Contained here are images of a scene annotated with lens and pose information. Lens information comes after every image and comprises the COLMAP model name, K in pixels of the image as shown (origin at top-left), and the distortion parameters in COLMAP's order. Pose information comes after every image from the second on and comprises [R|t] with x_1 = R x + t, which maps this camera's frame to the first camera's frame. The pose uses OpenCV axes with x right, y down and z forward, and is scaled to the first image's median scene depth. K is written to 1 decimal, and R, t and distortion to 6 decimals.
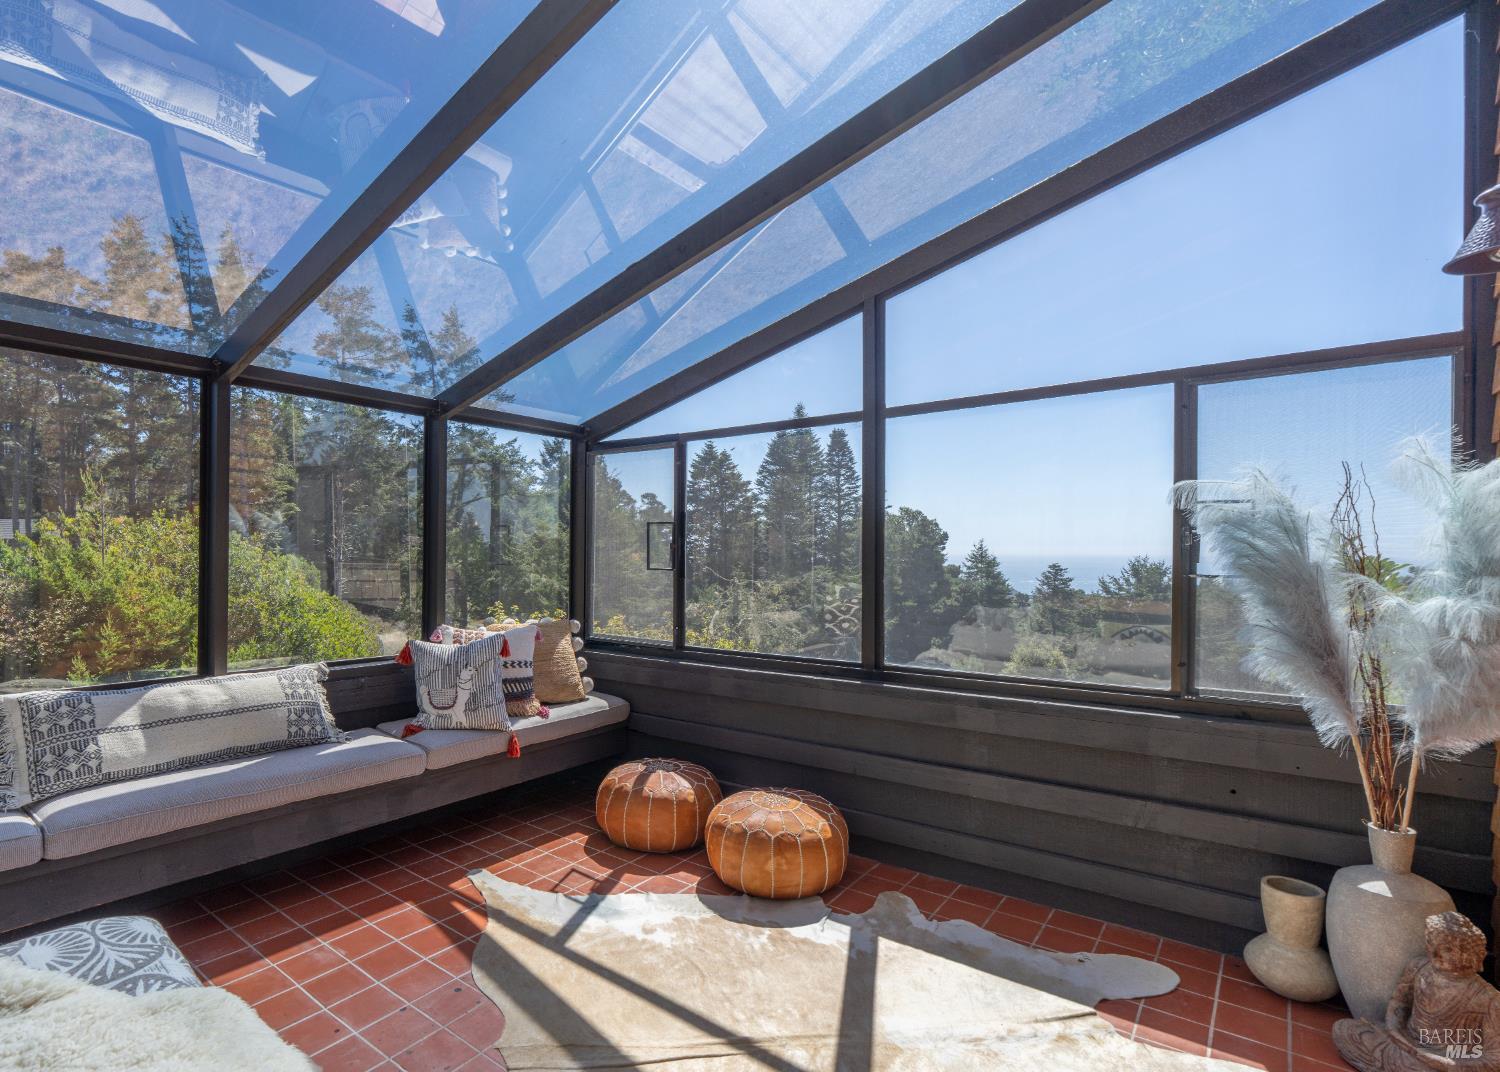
lens RADIAL K [[761.9, 0, 668.4], [0, 761.9, 559.4], [0, 0, 1]] dist [-0.005626, -0.000876]
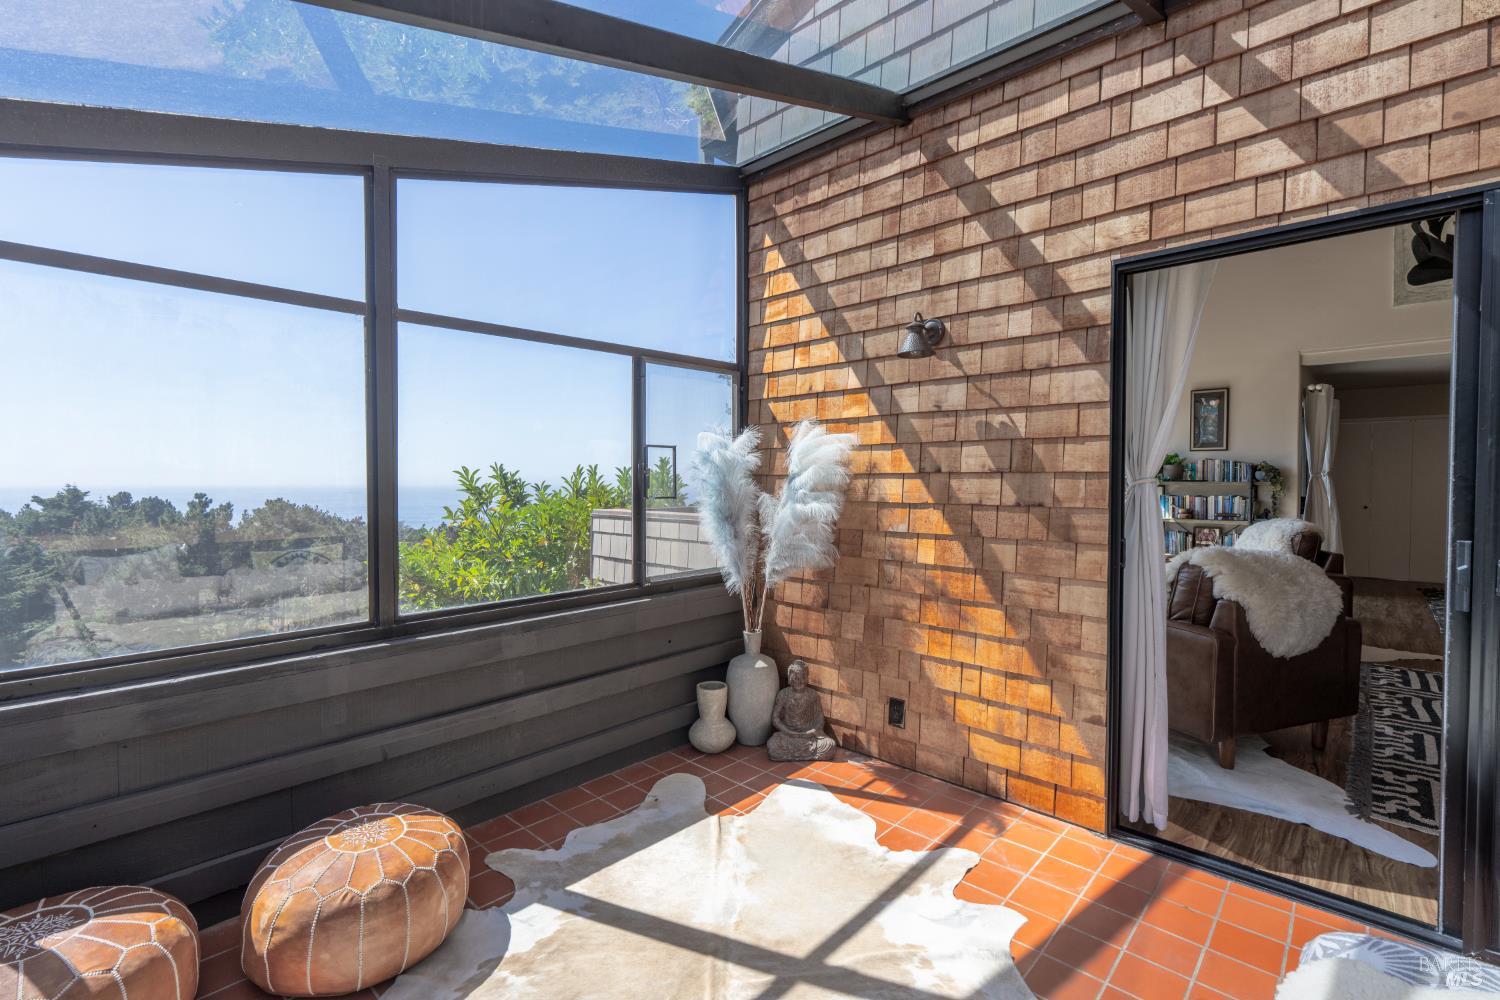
lens RADIAL K [[675.2, 0, 747.4], [0, 675.2, 493.4], [0, 0, 1]] dist [-0.002908, 0.000114]
pose [[0.081062, -0.022943, 0.996445, -0.504825], [0.012470, 0.999680, 0.022003, -0.009560], [-0.996631, 0.010642, 0.081323, 0.670417]]
